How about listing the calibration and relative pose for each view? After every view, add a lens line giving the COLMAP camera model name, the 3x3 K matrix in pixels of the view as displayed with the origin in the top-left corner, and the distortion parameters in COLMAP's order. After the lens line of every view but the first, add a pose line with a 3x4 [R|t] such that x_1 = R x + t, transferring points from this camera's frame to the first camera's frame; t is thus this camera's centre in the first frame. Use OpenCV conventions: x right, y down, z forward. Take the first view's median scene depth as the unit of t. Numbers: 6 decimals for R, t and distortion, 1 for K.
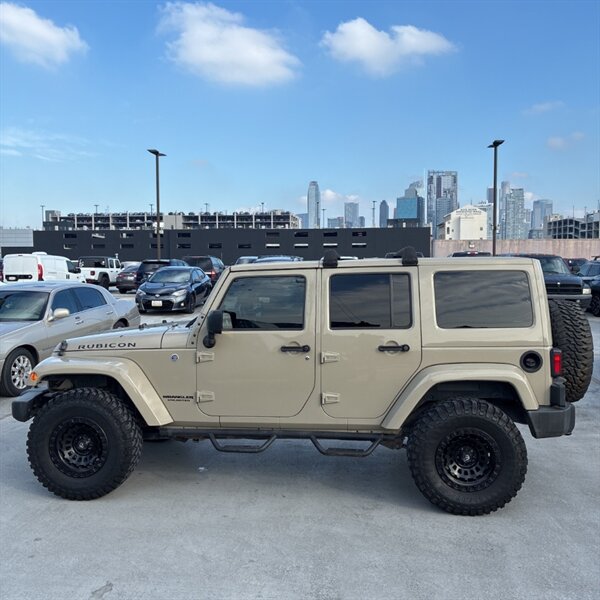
lens RADIAL K [[604.3, 0, 300.0], [0, 604.3, 300.0], [0, 0, 1]] dist [0.034973, -0.028339]
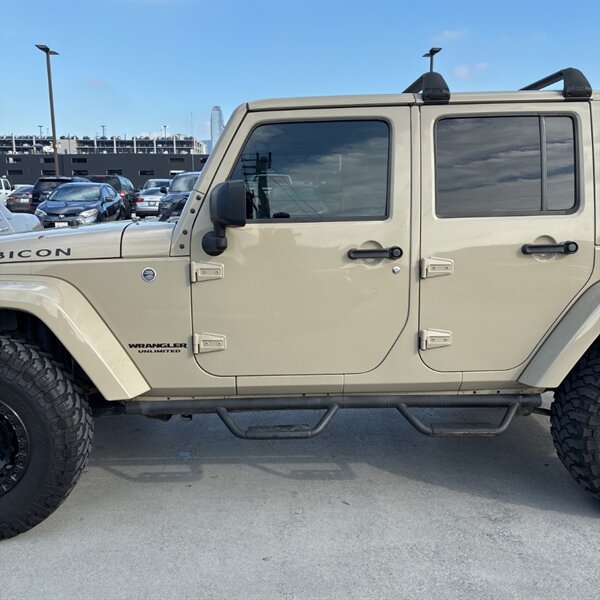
lens RADIAL K [[604.3, 0, 300.0], [0, 604.3, 300.0], [0, 0, 1]] dist [0.034973, -0.028339]
pose [[0.988286, -0.026520, 0.150289, -0.156542], [0.009075, 0.993256, 0.115588, 0.057311], [-0.152340, -0.112871, 0.981862, 0.449609]]
